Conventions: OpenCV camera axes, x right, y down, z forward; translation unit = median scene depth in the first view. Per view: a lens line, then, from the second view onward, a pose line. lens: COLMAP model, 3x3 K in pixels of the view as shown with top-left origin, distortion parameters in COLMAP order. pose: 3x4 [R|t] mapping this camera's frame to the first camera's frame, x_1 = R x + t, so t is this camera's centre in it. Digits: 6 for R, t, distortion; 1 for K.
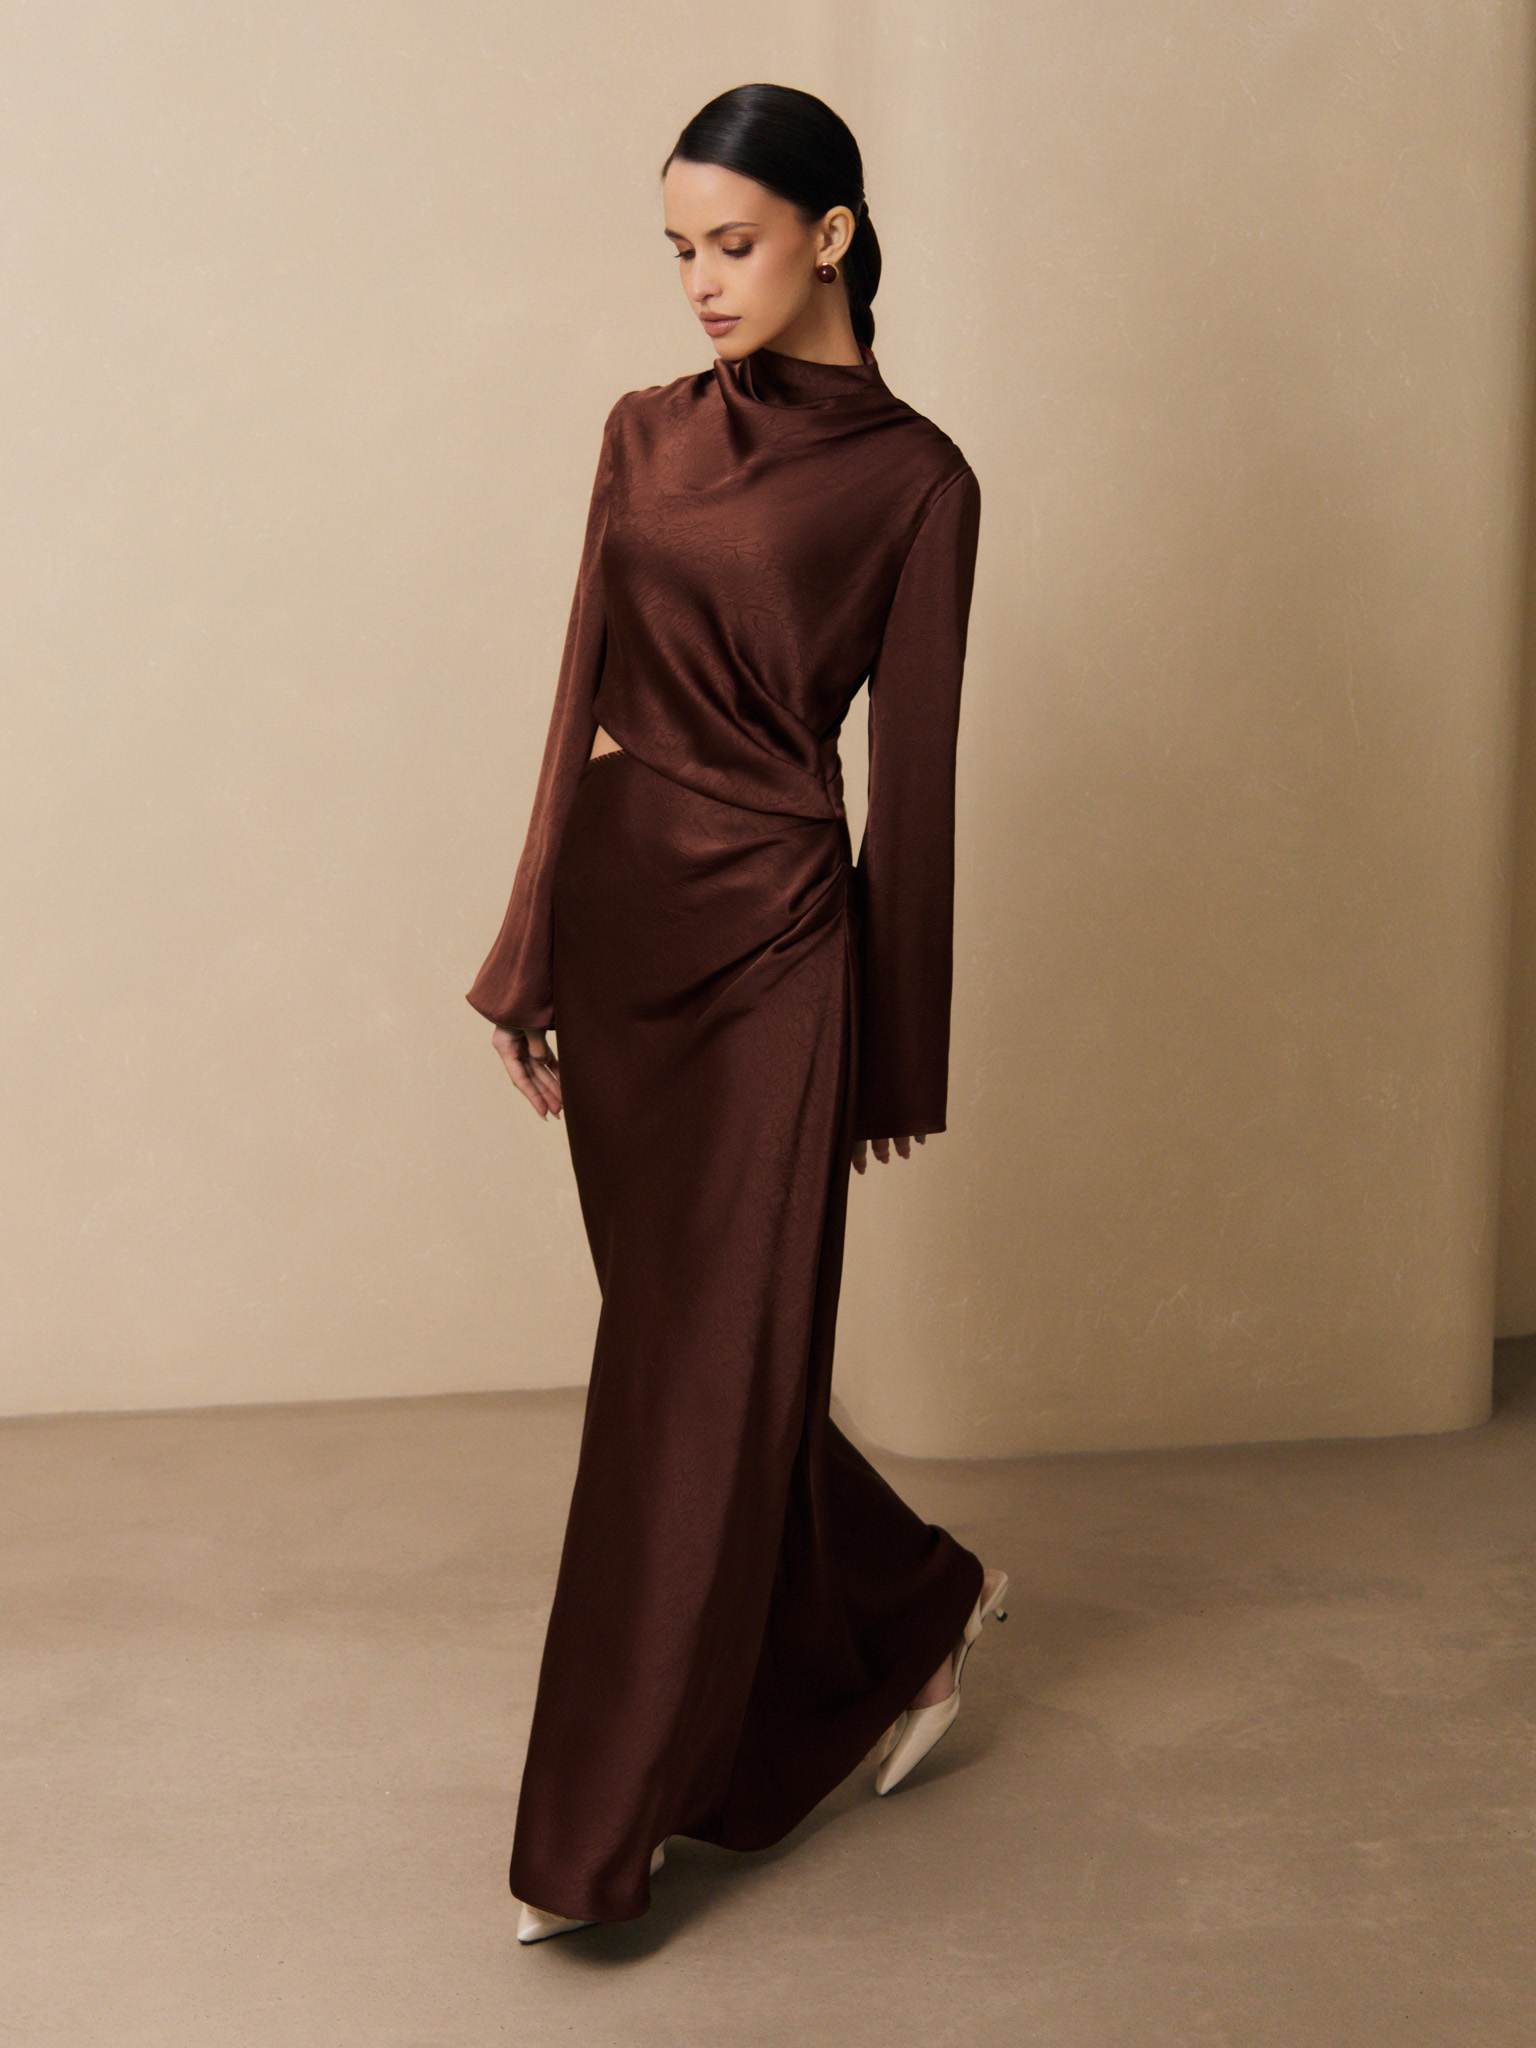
lens RADIAL K [[2541.6, 0, 749.4], [0, 2541.6, 1042.4], [0, 0, 1]] dist [-0.011688, 0.000000]
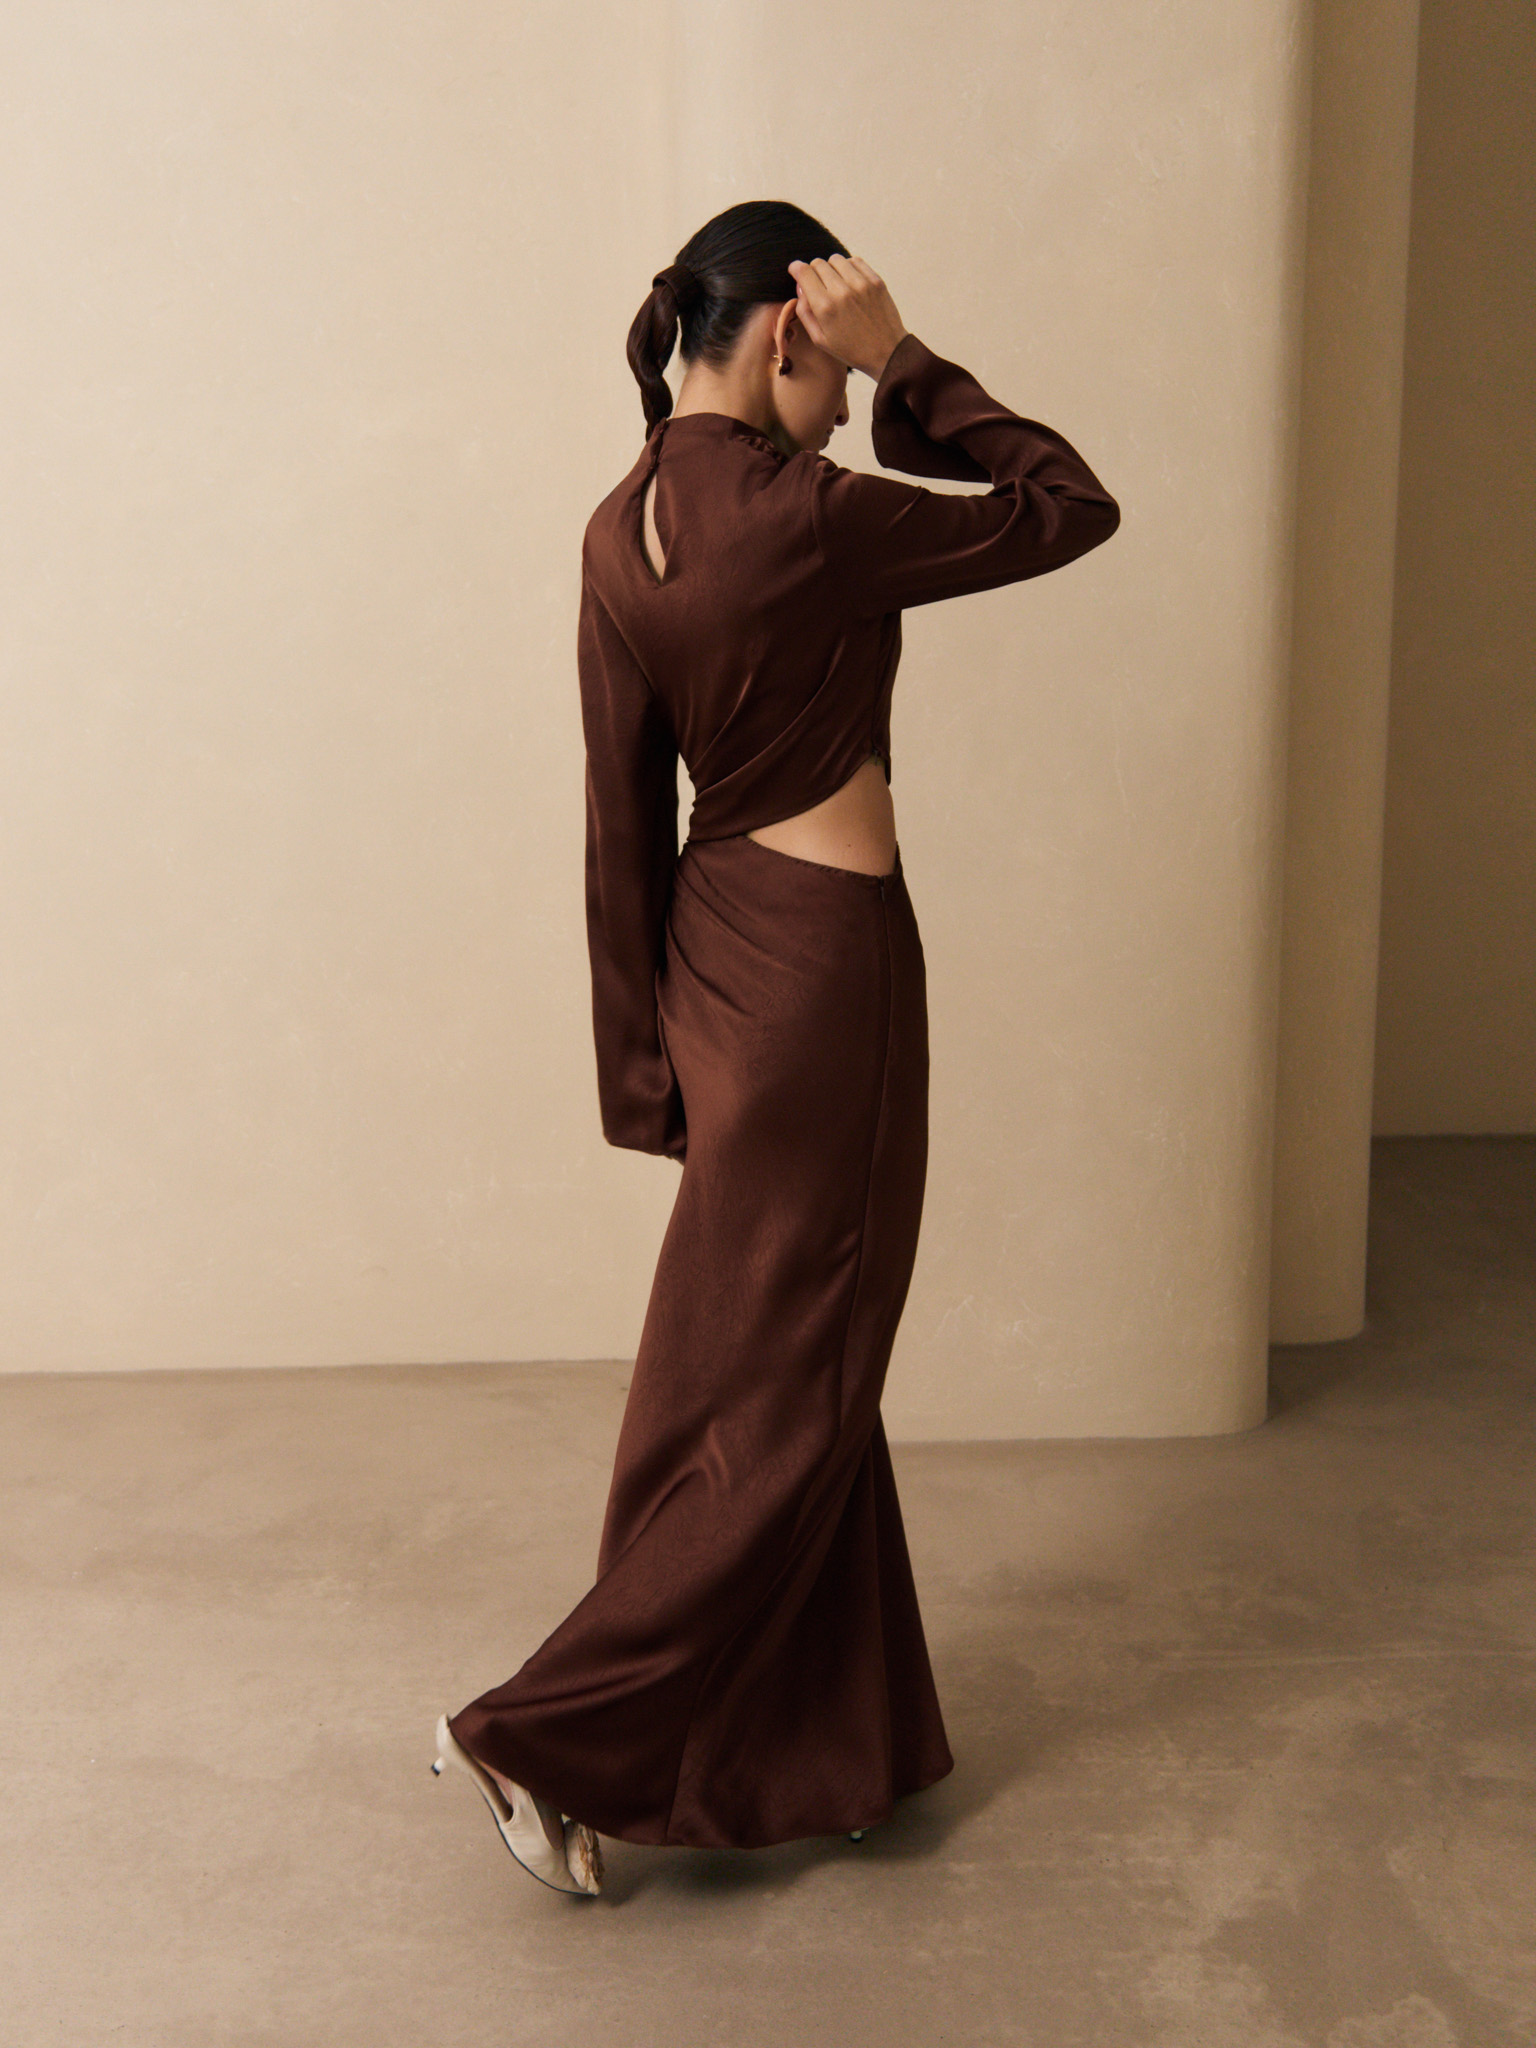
lens RADIAL K [[2042.1, 0, 718.8], [0, 2042.1, 1023.8], [0, 0, 1]] dist [0.013214, 0.000000]
pose [[0.995999, 0.019730, -0.087159, 0.164239], [-0.020678, 0.999736, -0.009990, -0.014887], [0.086939, 0.011753, 0.996144, 0.116326]]
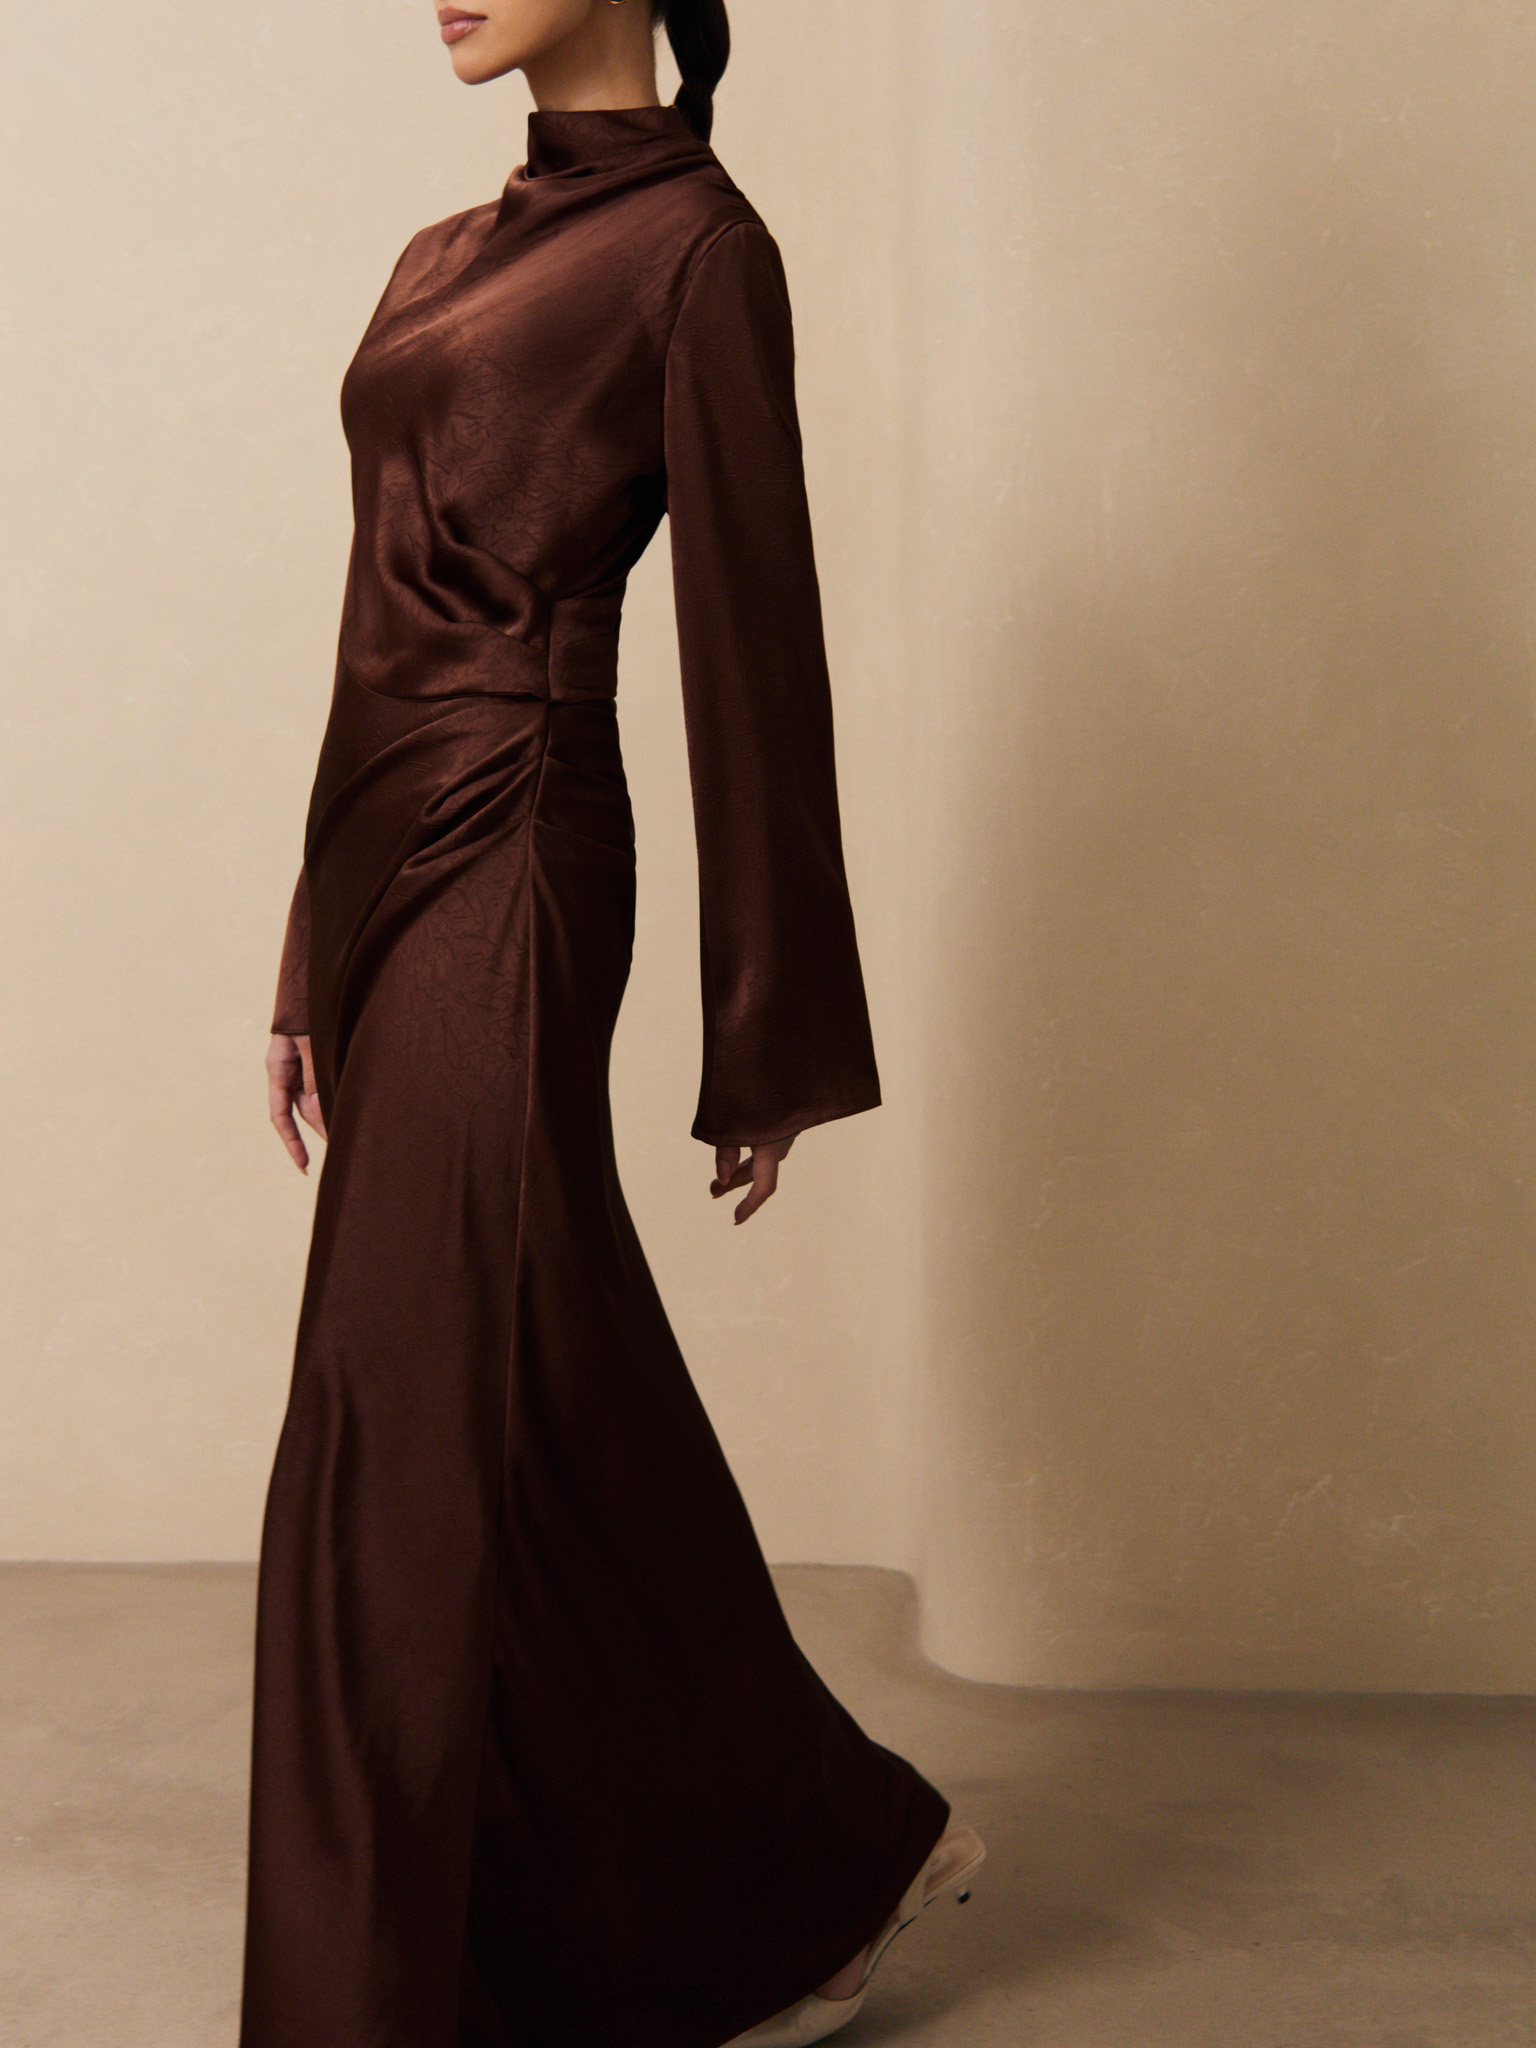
lens RADIAL K [[2349.2, 0, 706.0], [0, 2349.2, 977.6], [0, 0, 1]] dist [0.043331, 0.000000]
pose [[0.980760, 0.012375, -0.194822, 0.149126], [-0.034956, 0.992991, -0.112898, 0.039416], [0.192060, 0.117536, 0.974319, 0.298708]]
